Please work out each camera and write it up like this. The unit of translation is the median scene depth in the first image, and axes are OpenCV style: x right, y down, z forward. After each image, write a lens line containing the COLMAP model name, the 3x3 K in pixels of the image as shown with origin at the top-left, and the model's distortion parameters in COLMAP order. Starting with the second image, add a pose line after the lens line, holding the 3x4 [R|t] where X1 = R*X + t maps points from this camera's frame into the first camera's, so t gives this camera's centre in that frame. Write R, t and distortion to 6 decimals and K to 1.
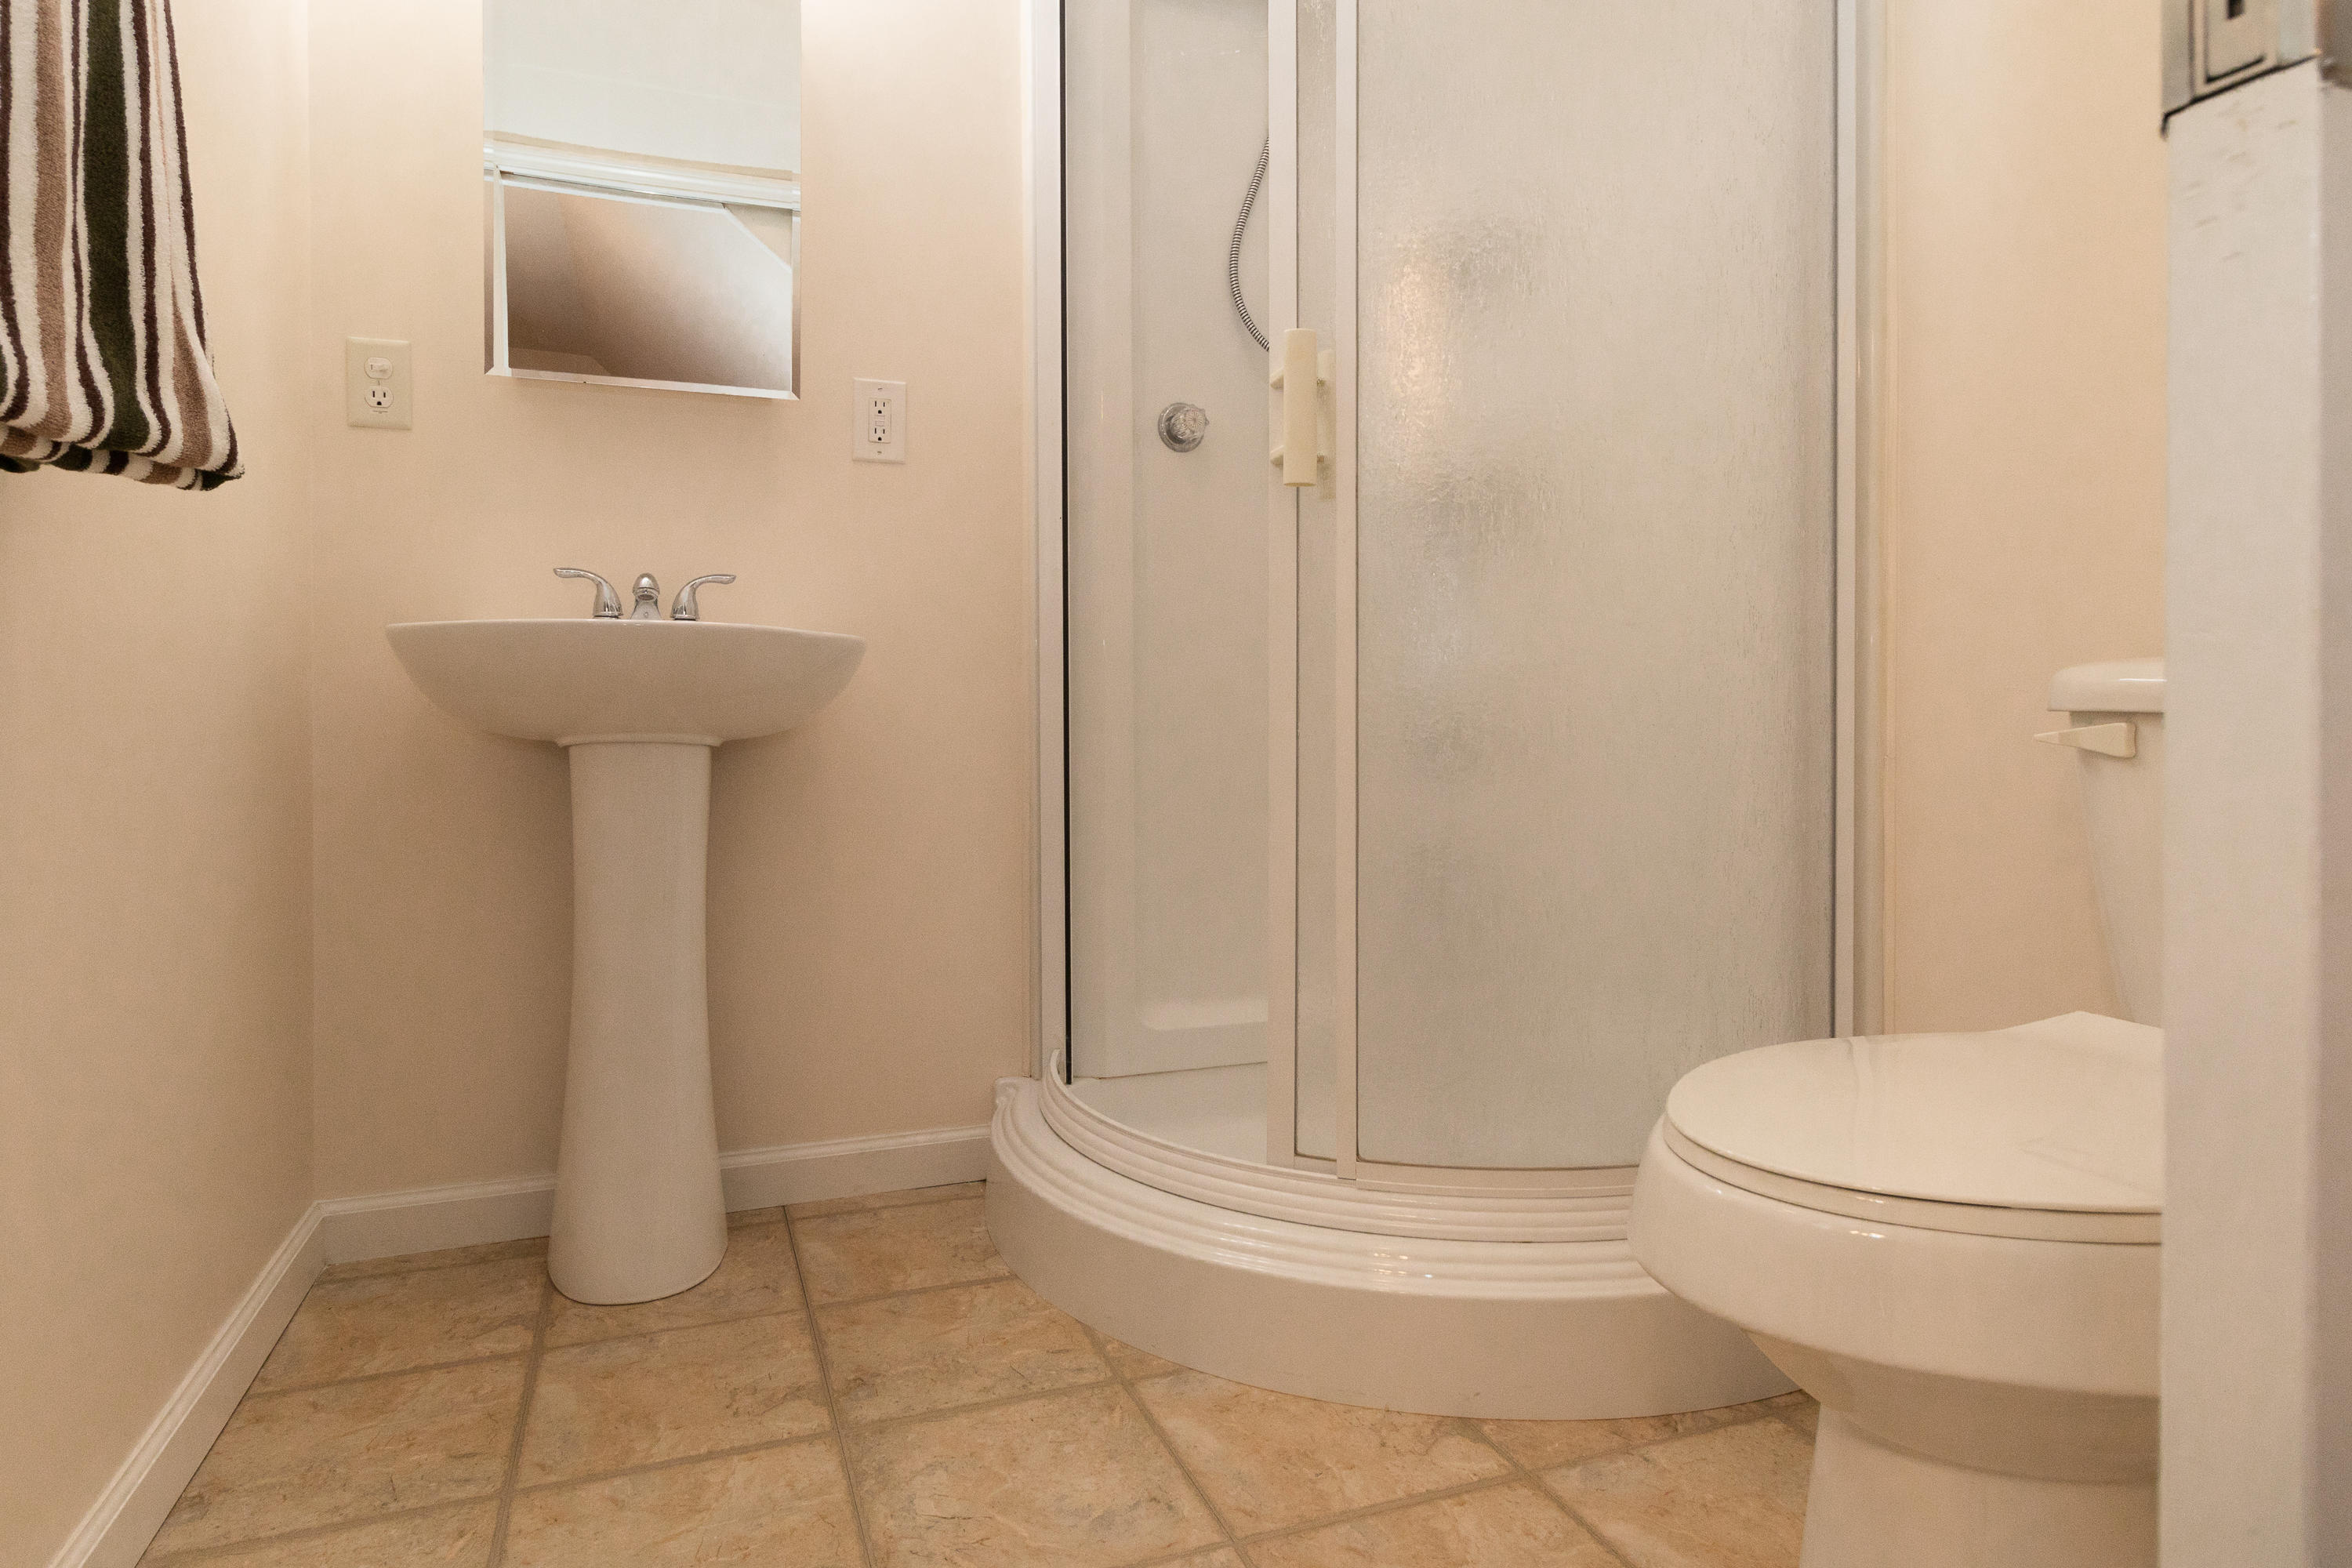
lens RADIAL K [[1298.5, 0, 1162.8], [0, 1298.5, 706.5], [0, 0, 1]] dist [-0.000246, 0.000843]
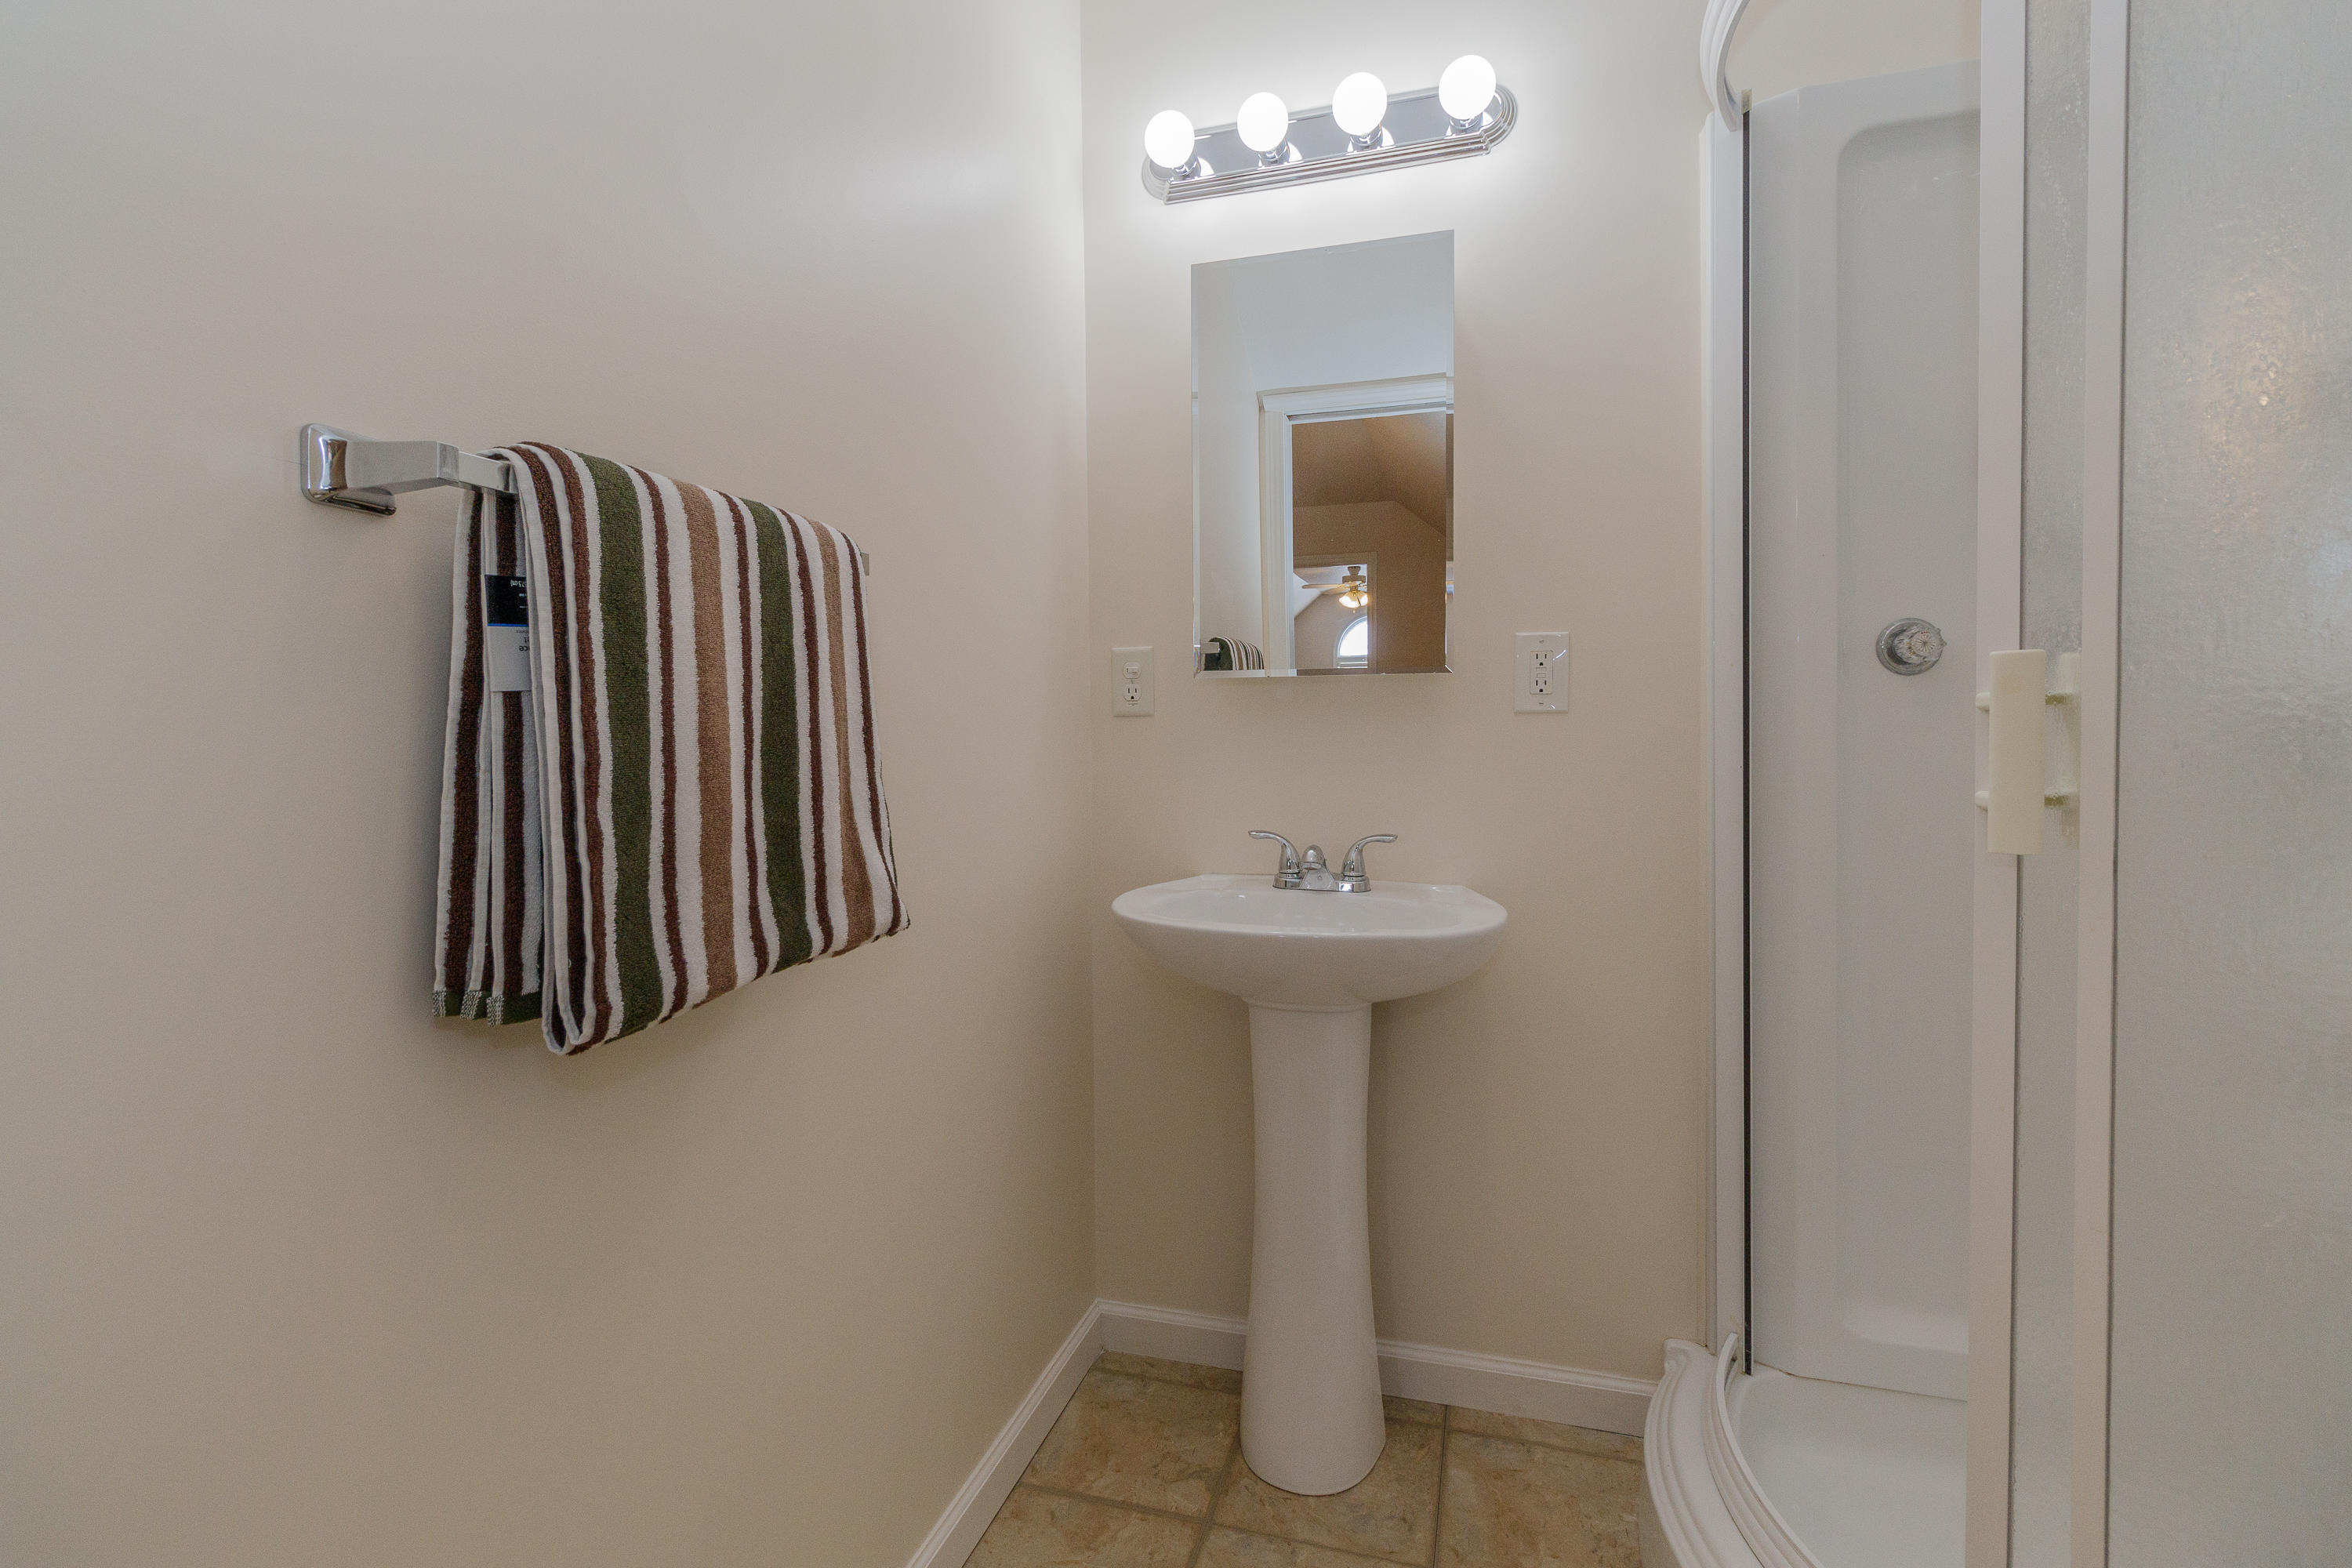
lens RADIAL K [[1102.8, 0, 1163.8], [0, 1102.8, 757.7], [0, 0, 1]] dist [-0.001686, -0.000282]
pose [[0.794039, 0.010688, -0.607772, 0.082727], [0.002174, 0.999789, 0.020423, -0.196781], [0.607863, -0.017538, 0.793849, 0.154585]]
